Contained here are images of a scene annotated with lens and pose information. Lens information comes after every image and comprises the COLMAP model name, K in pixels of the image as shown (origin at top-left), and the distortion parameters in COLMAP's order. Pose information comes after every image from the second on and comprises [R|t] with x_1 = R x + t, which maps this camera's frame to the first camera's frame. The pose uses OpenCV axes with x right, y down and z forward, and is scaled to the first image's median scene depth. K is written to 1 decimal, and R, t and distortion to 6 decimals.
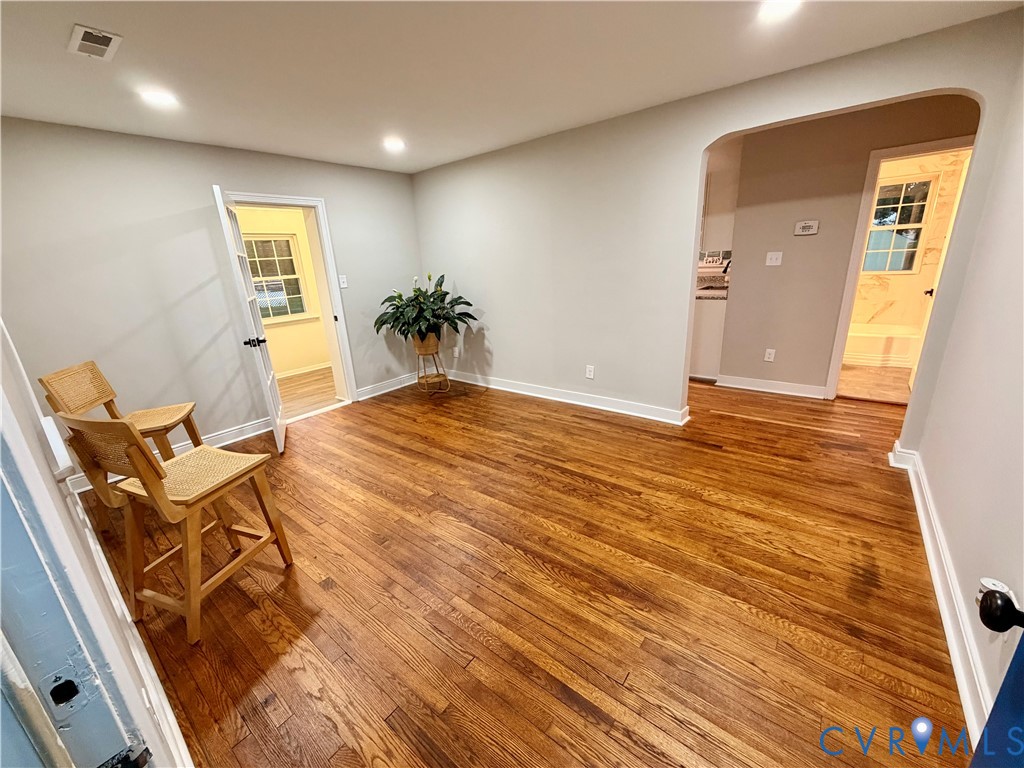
lens RADIAL K [[406.5, 0, 508.8], [0, 406.5, 384.7], [0, 0, 1]] dist [-0.000337, -0.000447]
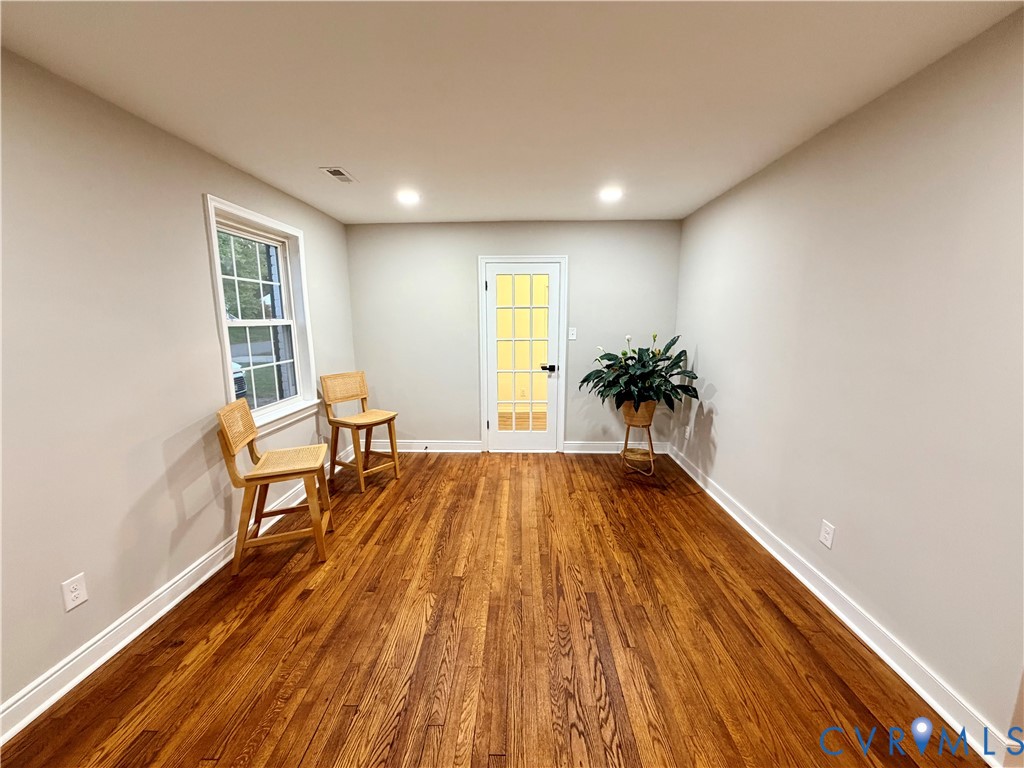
lens RADIAL K [[406.5, 0, 508.8], [0, 406.5, 384.7], [0, 0, 1]] dist [-0.000337, -0.000447]
pose [[0.599141, 0.182442, -0.779580, 0.305350], [-0.265118, 0.963969, 0.021839, -0.112443], [0.755475, 0.193596, 0.625922, 0.277453]]
